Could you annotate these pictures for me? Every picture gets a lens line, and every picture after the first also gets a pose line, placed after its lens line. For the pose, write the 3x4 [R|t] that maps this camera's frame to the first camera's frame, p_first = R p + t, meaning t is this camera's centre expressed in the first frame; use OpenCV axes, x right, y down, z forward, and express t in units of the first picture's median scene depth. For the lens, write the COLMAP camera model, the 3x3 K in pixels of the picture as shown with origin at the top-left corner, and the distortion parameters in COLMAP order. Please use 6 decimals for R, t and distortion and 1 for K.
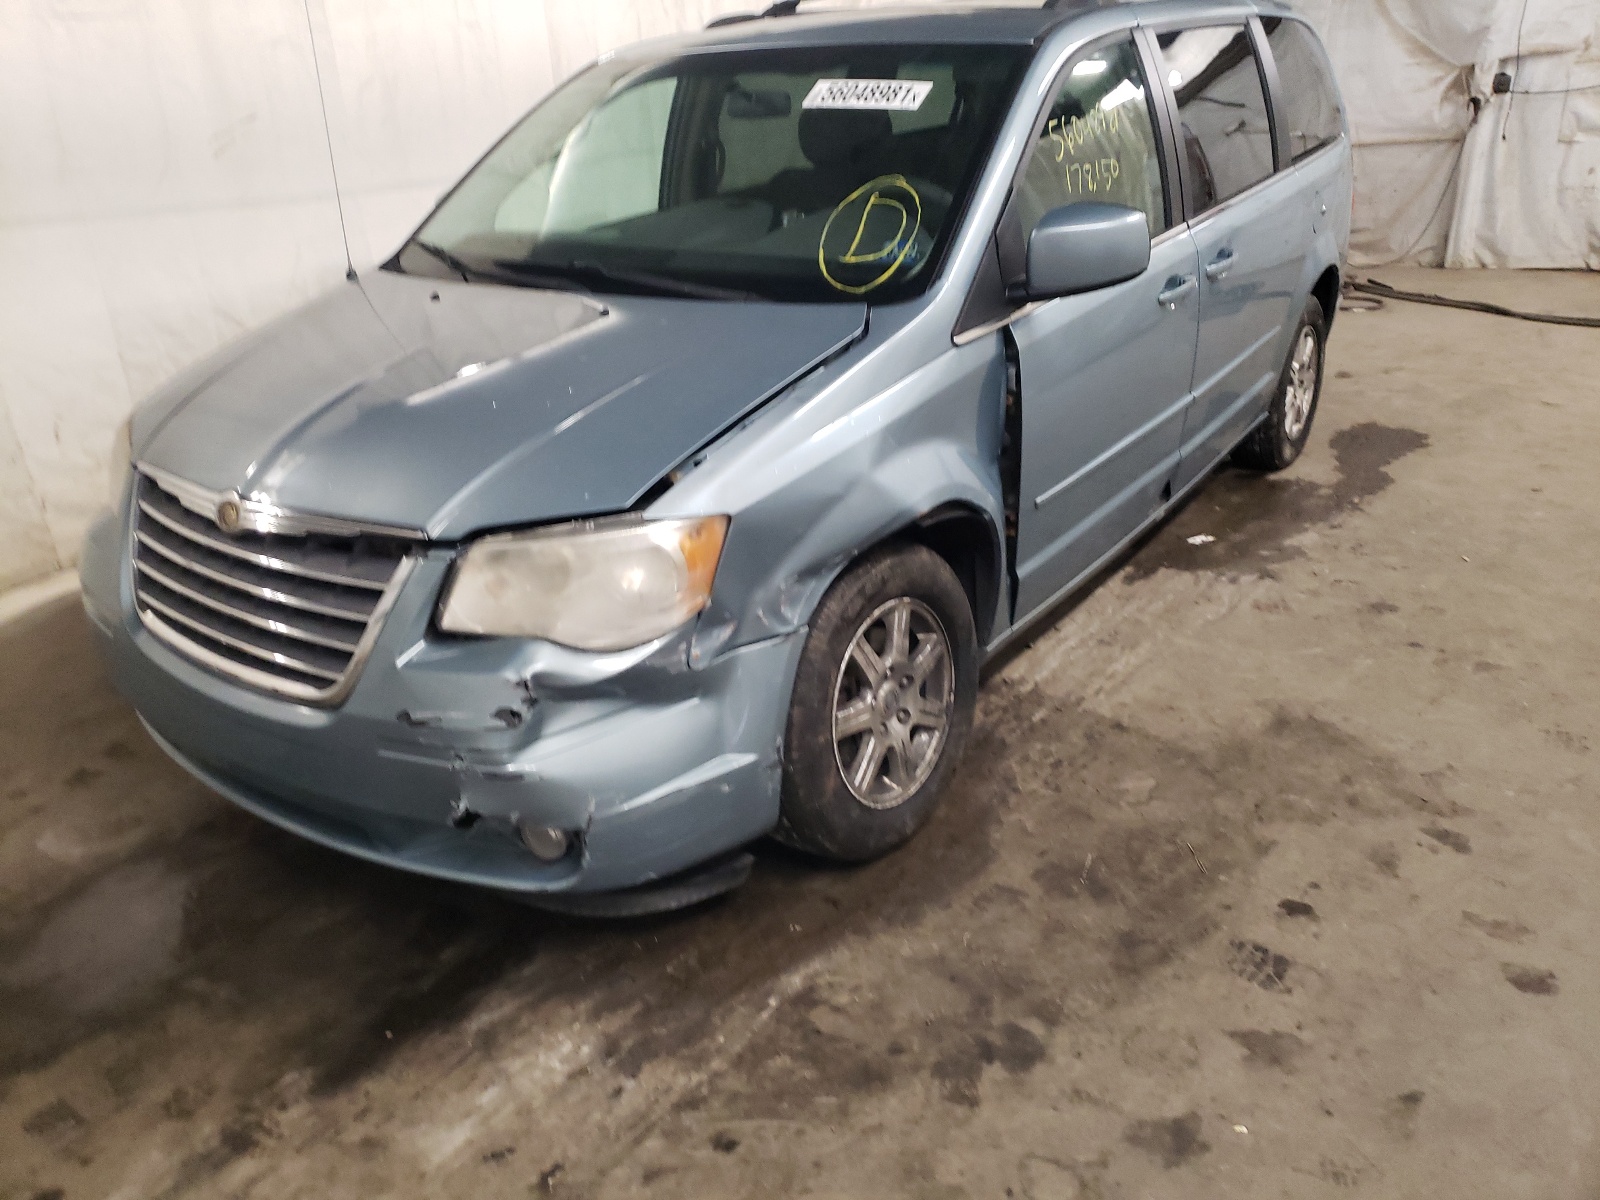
lens RADIAL K [[1220.9, 0, 766.7], [0, 1220.9, 557.3], [0, 0, 1]] dist [0.026240, -0.005453]
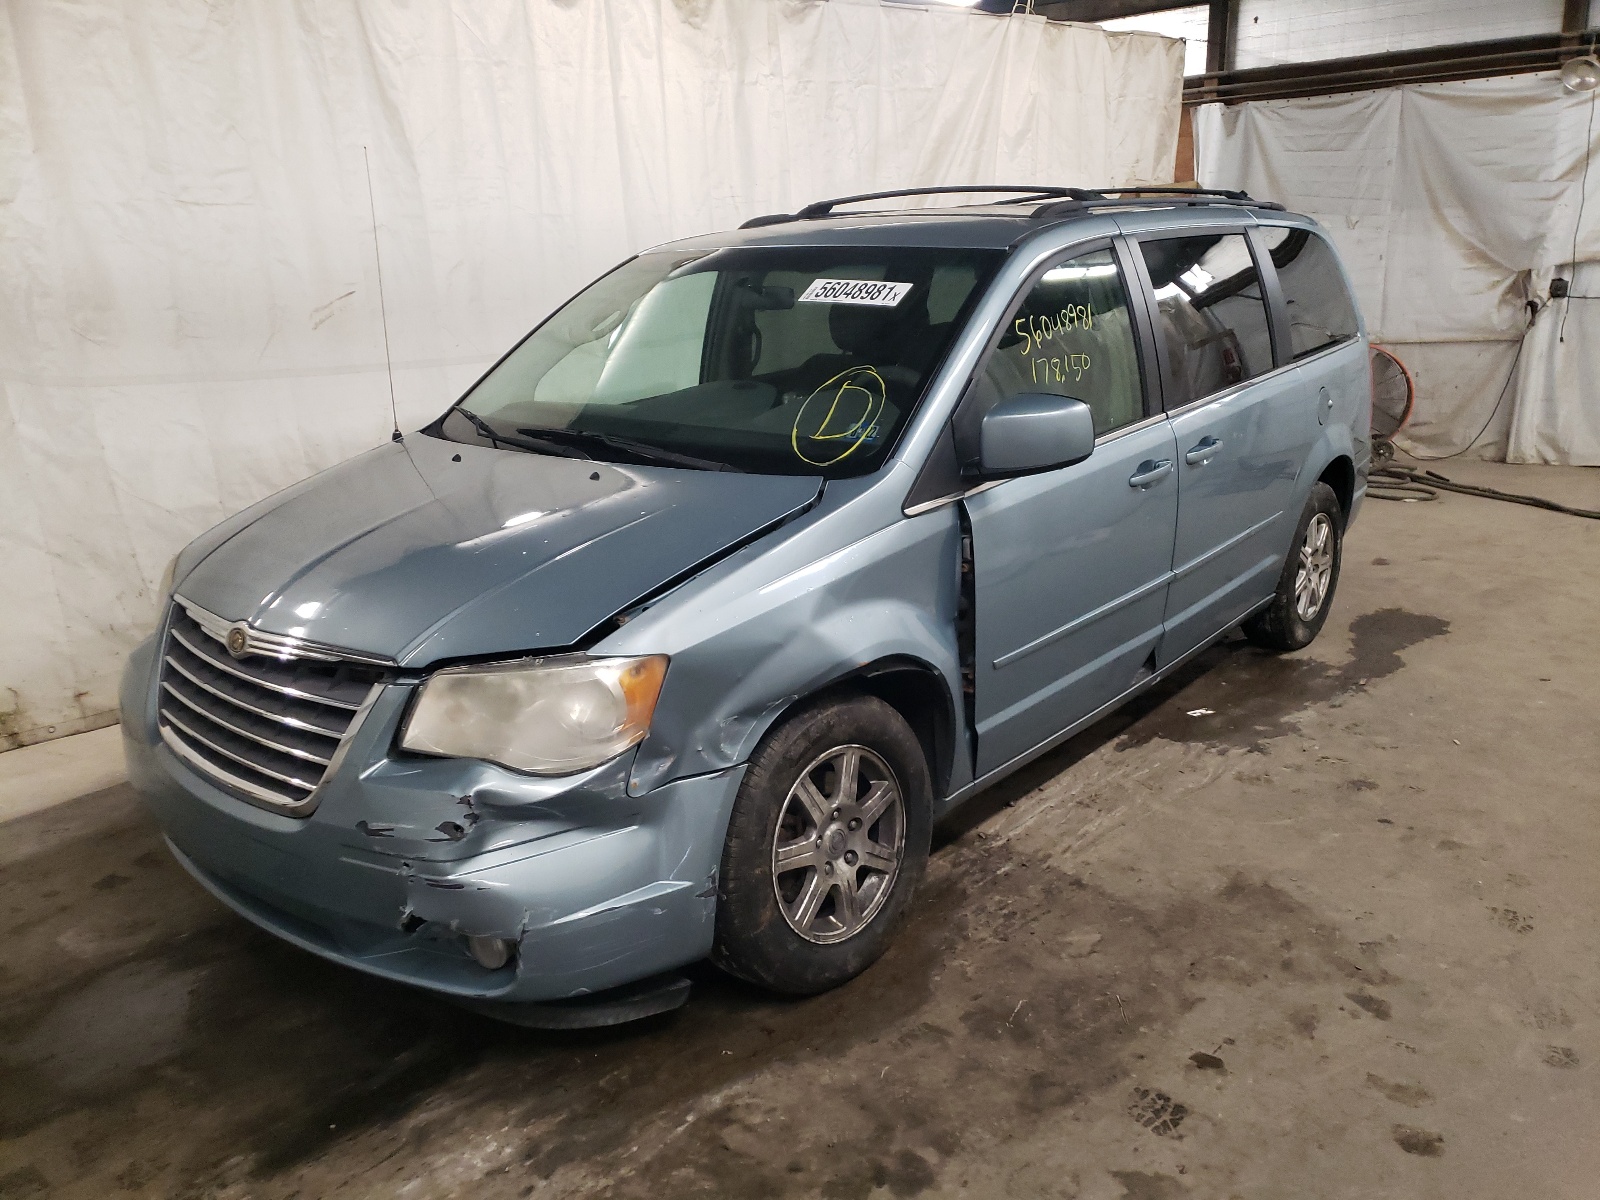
lens RADIAL K [[1216.0, 0, 801.9], [0, 1216.0, 598.6], [0, 0, 1]] dist [0.029883, -0.003117]
pose [[0.997443, 0.037578, -0.060795, 0.130769], [-0.043692, 0.993765, -0.102580, 0.017083], [0.056561, 0.104974, 0.992865, -0.083630]]
